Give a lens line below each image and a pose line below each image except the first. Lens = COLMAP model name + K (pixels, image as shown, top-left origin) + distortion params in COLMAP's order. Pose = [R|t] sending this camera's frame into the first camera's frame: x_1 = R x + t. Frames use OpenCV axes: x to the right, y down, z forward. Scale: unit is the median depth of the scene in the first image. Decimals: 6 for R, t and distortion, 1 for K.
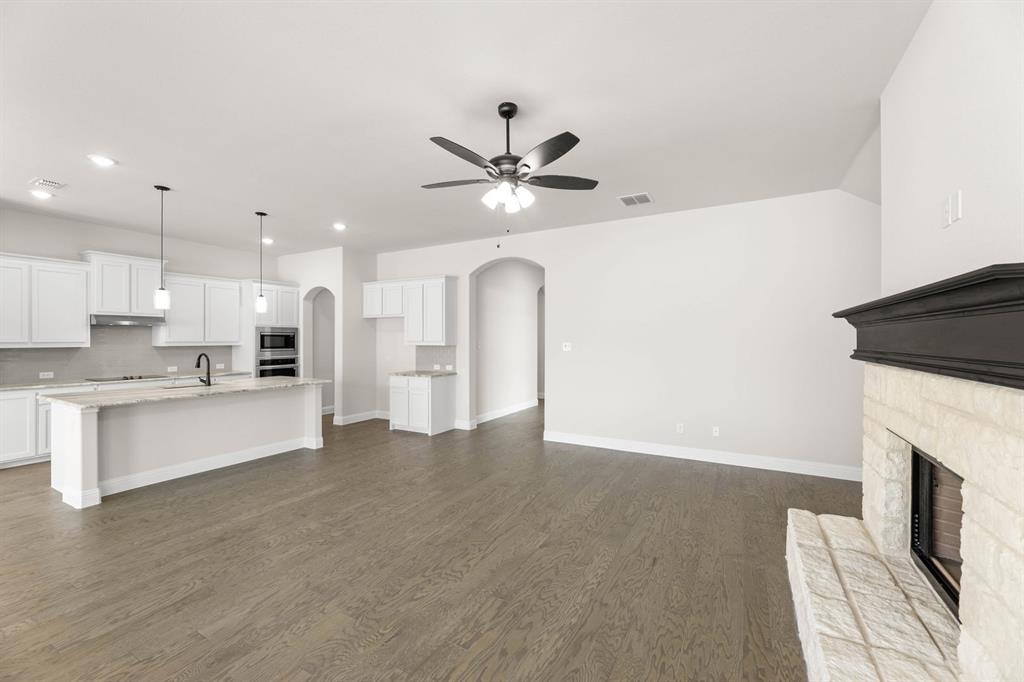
lens RADIAL K [[418.4, 0, 516.4], [0, 418.4, 339.9], [0, 0, 1]] dist [-0.000965, -0.000008]
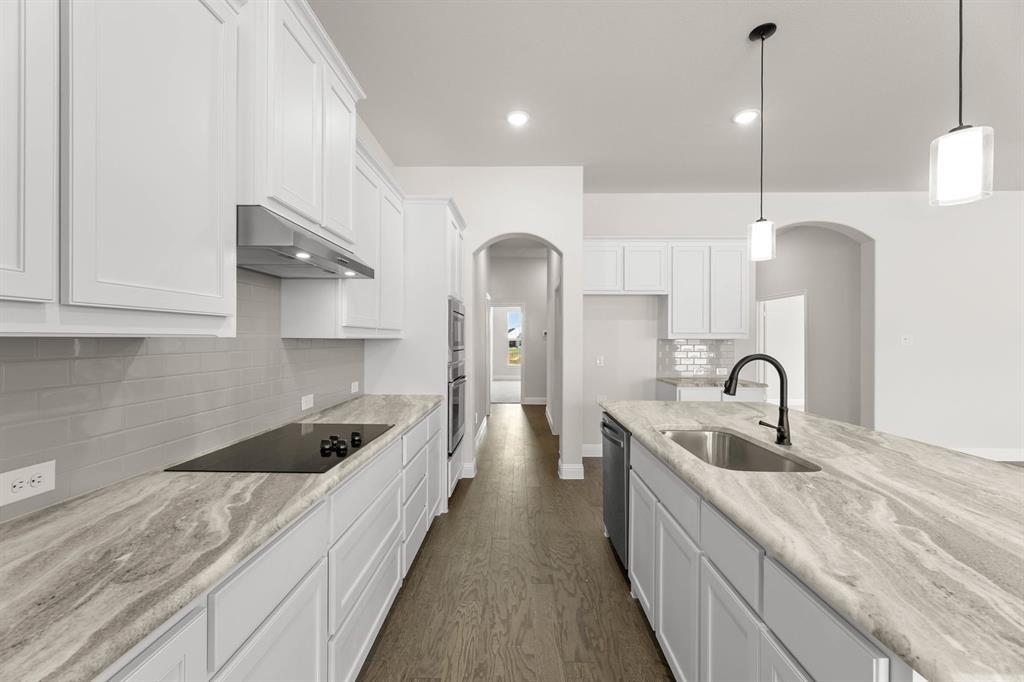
lens RADIAL K [[418.4, 0, 516.4], [0, 418.4, 339.9], [0, 0, 1]] dist [-0.000965, -0.000008]
pose [[0.882371, 0.005008, 0.470527, -0.945118], [-0.005280, 0.999986, -0.000741, 0.017098], [-0.470524, -0.001830, 0.882385, 0.674031]]
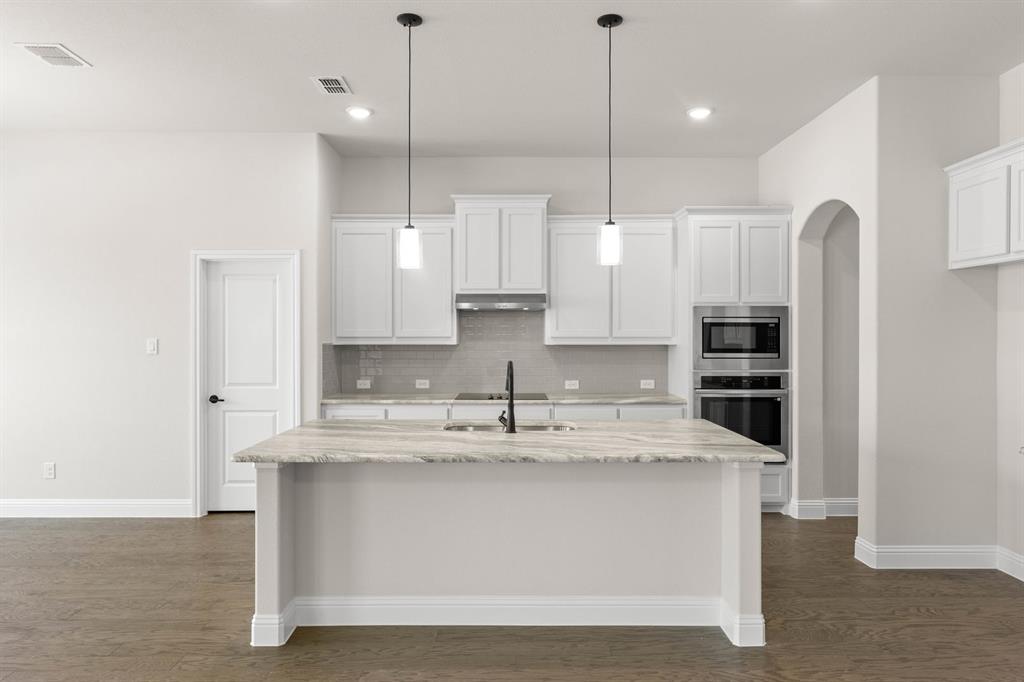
lens RADIAL K [[645.3, 0, 511.4], [0, 645.3, 337.4], [0, 0, 1]] dist [-0.001280, -0.000130]
pose [[0.484898, 0.002930, -0.874566, -0.101785], [-0.001711, 0.999996, 0.002401, 0.003353], [0.874569, 0.000332, 0.484901, 0.564320]]
